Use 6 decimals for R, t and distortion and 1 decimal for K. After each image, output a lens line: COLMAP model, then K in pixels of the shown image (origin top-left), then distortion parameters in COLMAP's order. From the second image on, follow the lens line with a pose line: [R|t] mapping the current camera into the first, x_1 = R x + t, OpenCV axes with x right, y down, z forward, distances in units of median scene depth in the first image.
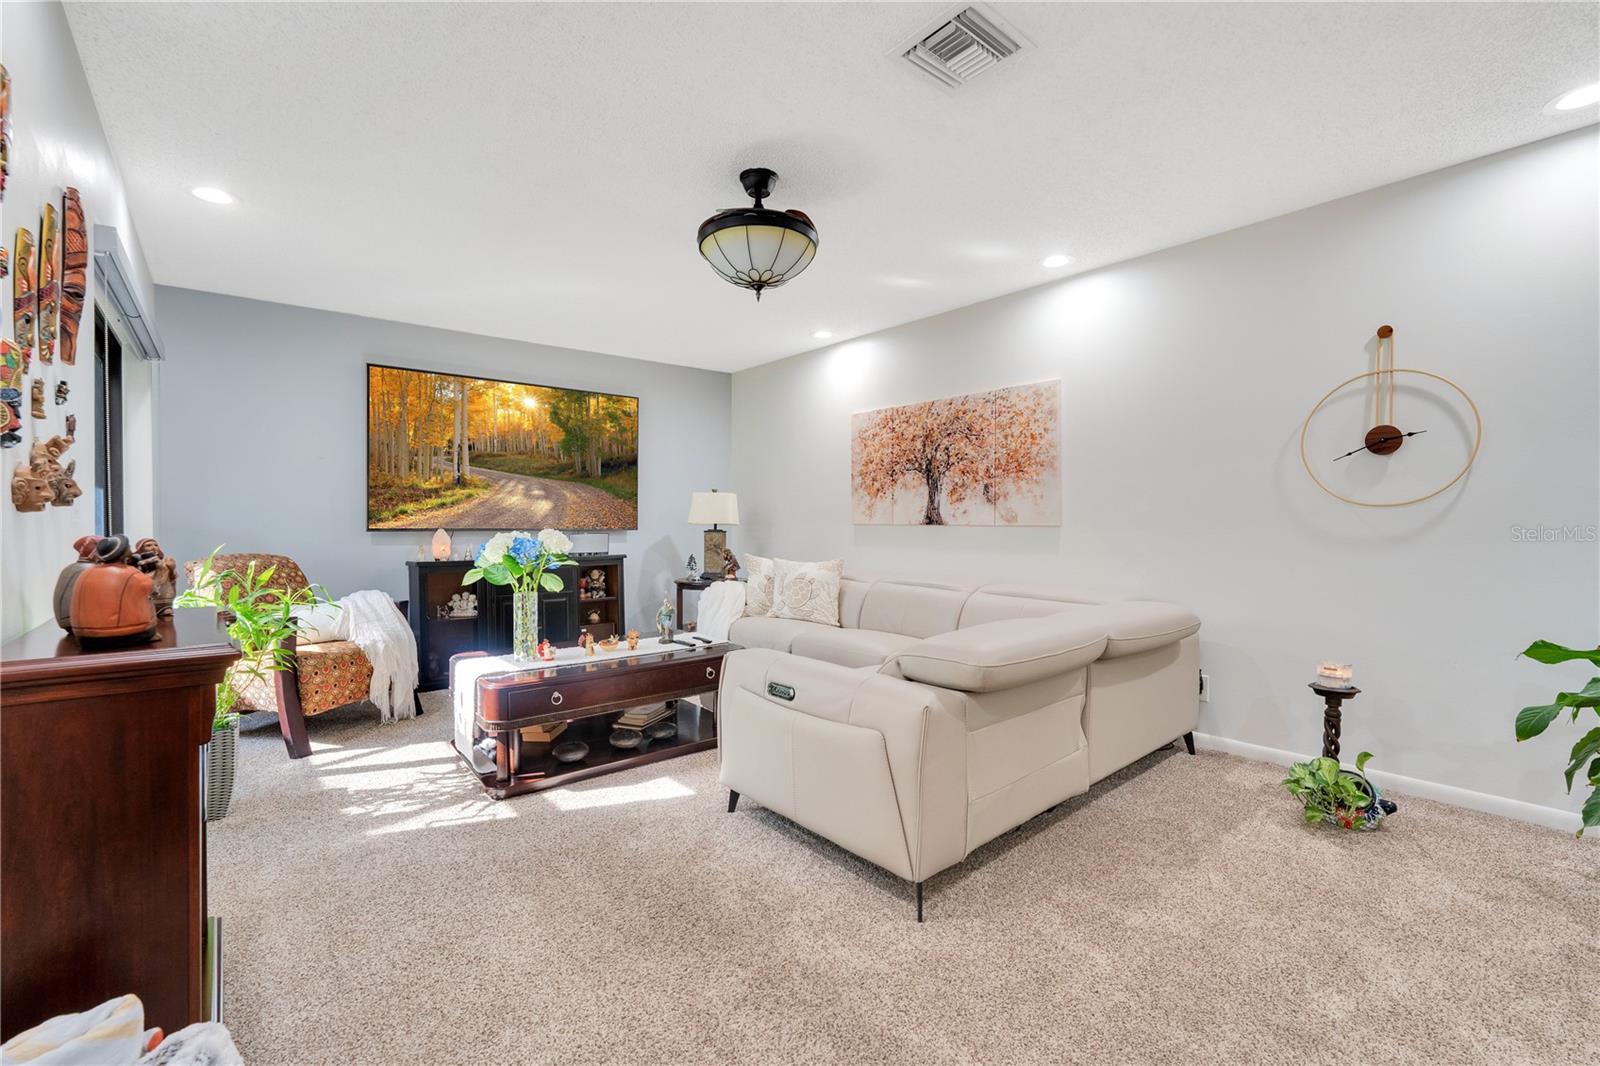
lens RADIAL K [[673.5, 0, 794.9], [0, 673.5, 534.7], [0, 0, 1]] dist [-0.020885, -0.000161]
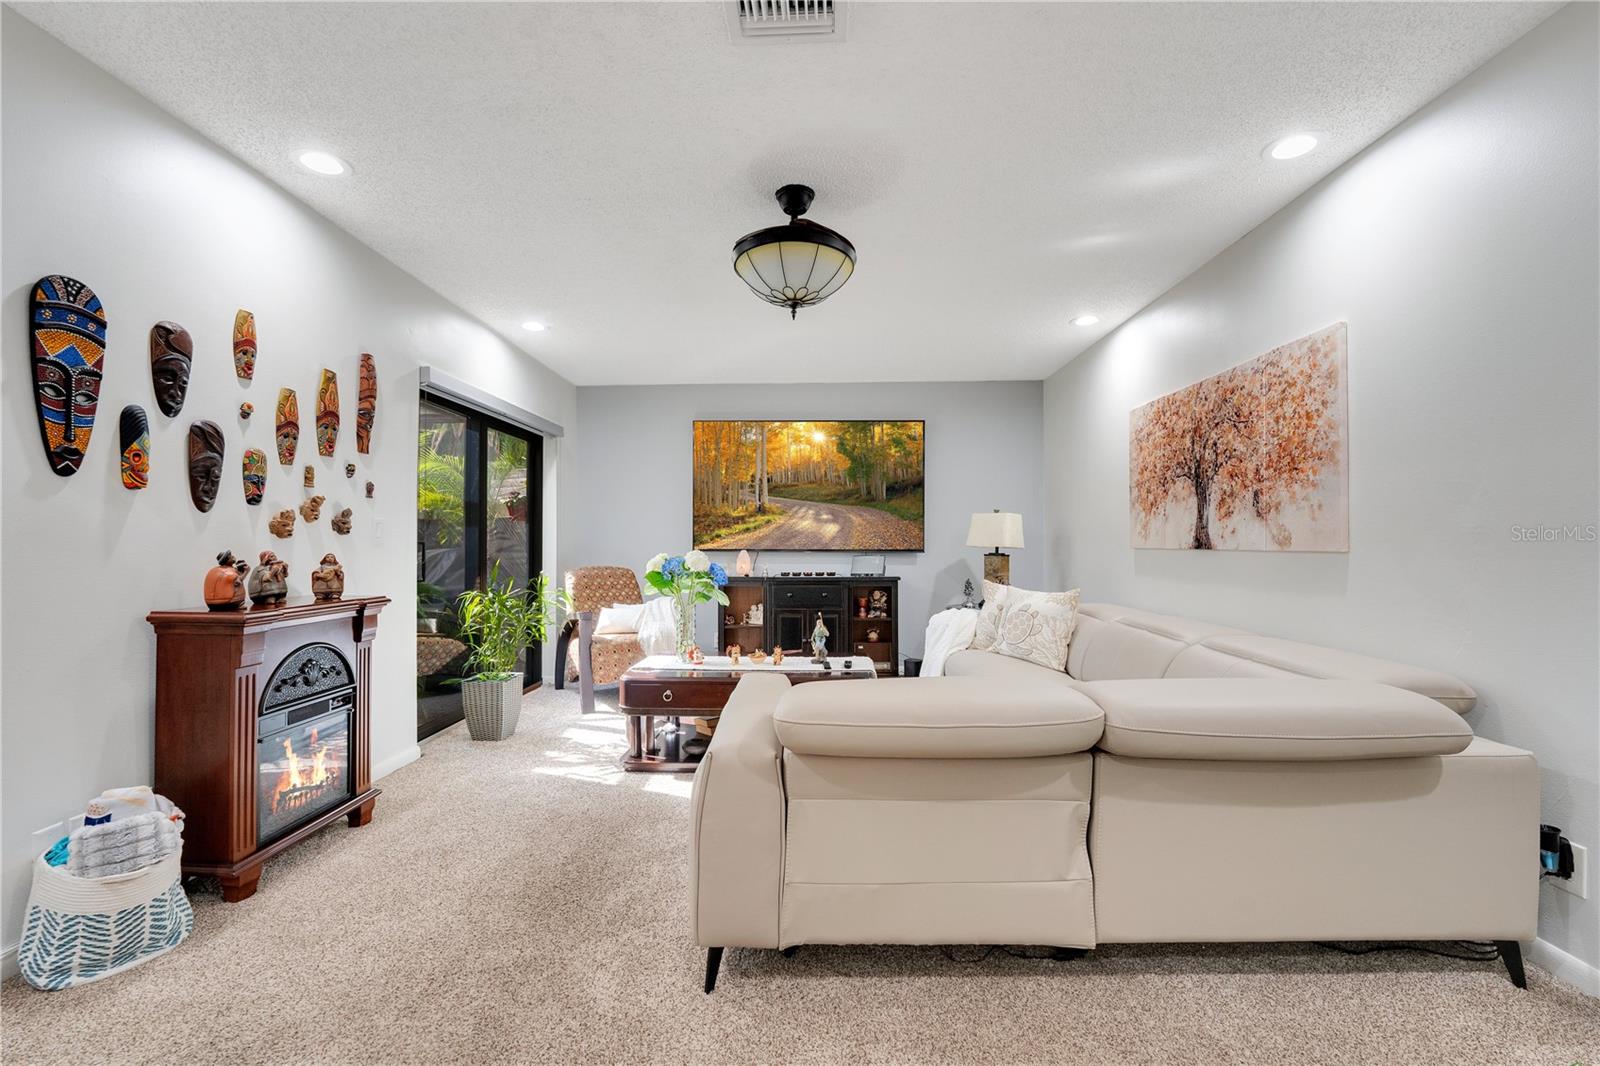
lens RADIAL K [[673.5, 0, 805.4], [0, 673.5, 543.4], [0, 0, 1]] dist [-0.020885, -0.000161]
pose [[0.754916, 0.001612, -0.655819, 0.388246], [-0.015546, 0.999760, -0.015439, -0.003282], [0.655637, 0.021851, 0.754760, 0.178864]]
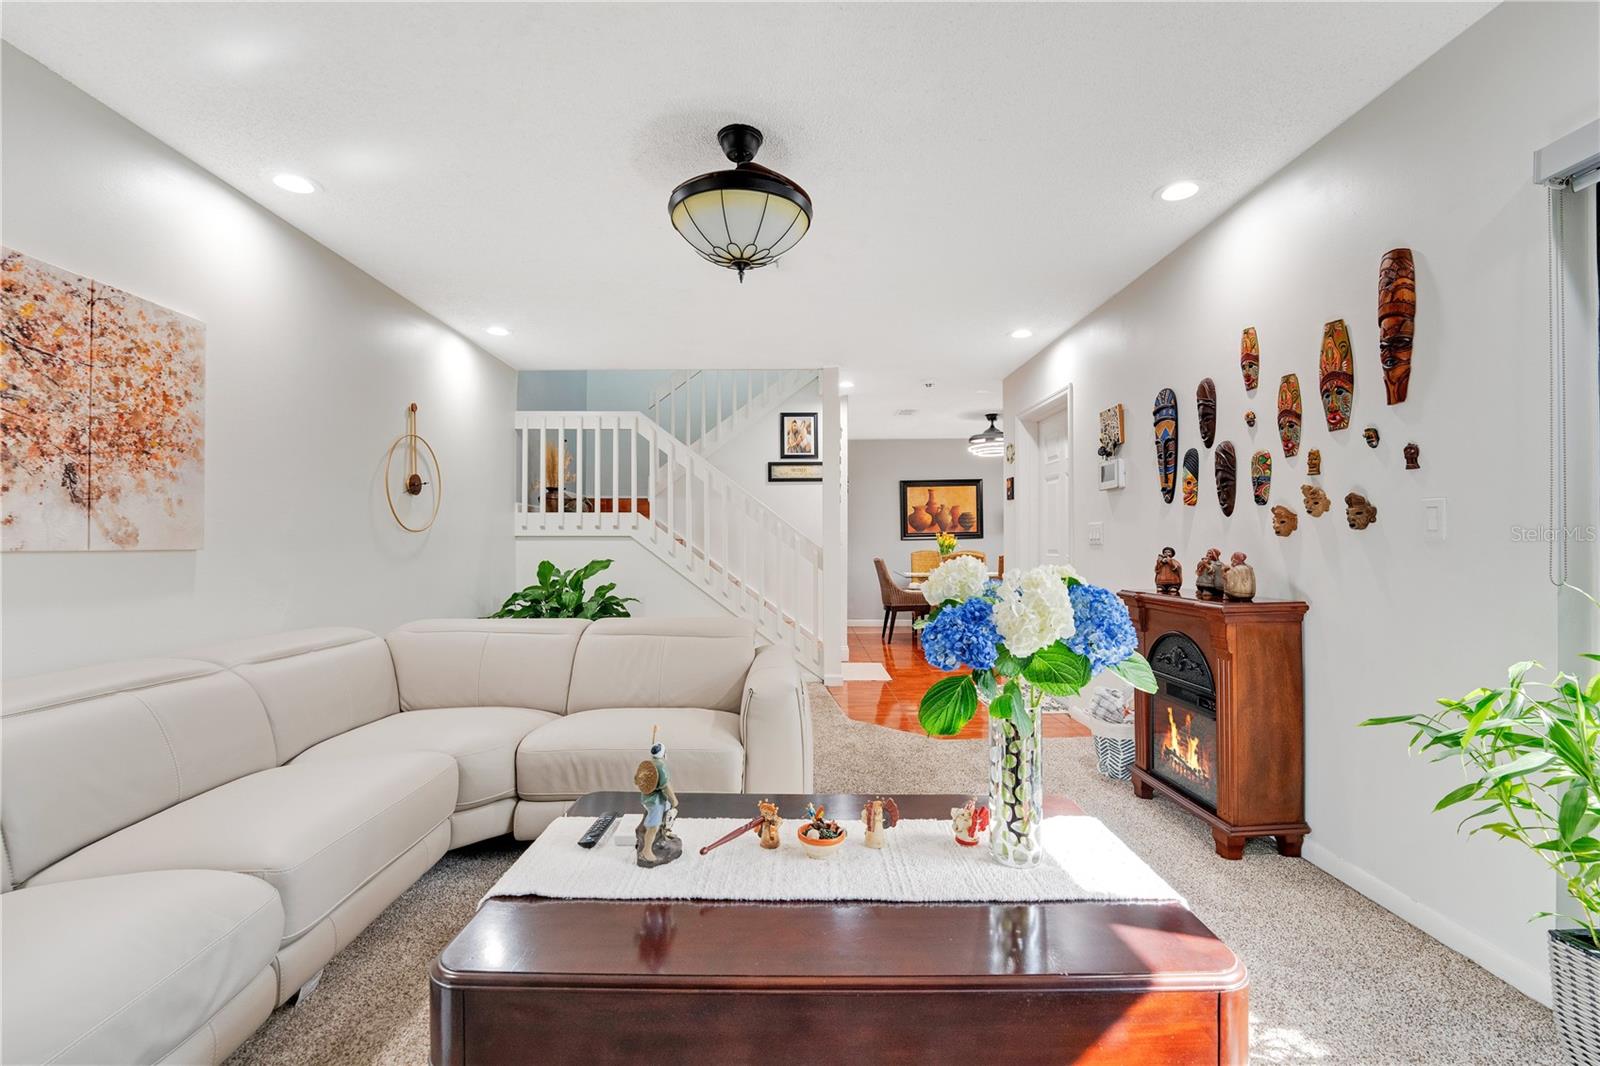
lens RADIAL K [[673.5, 0, 804.7], [0, 673.5, 544.4], [0, 0, 1]] dist [-0.020885, -0.000161]
pose [[-0.788200, 0.000417, 0.615419, -0.416895], [0.014565, 0.999732, 0.017976, -0.019450], [-0.615246, 0.023132, -0.787995, 1.055526]]
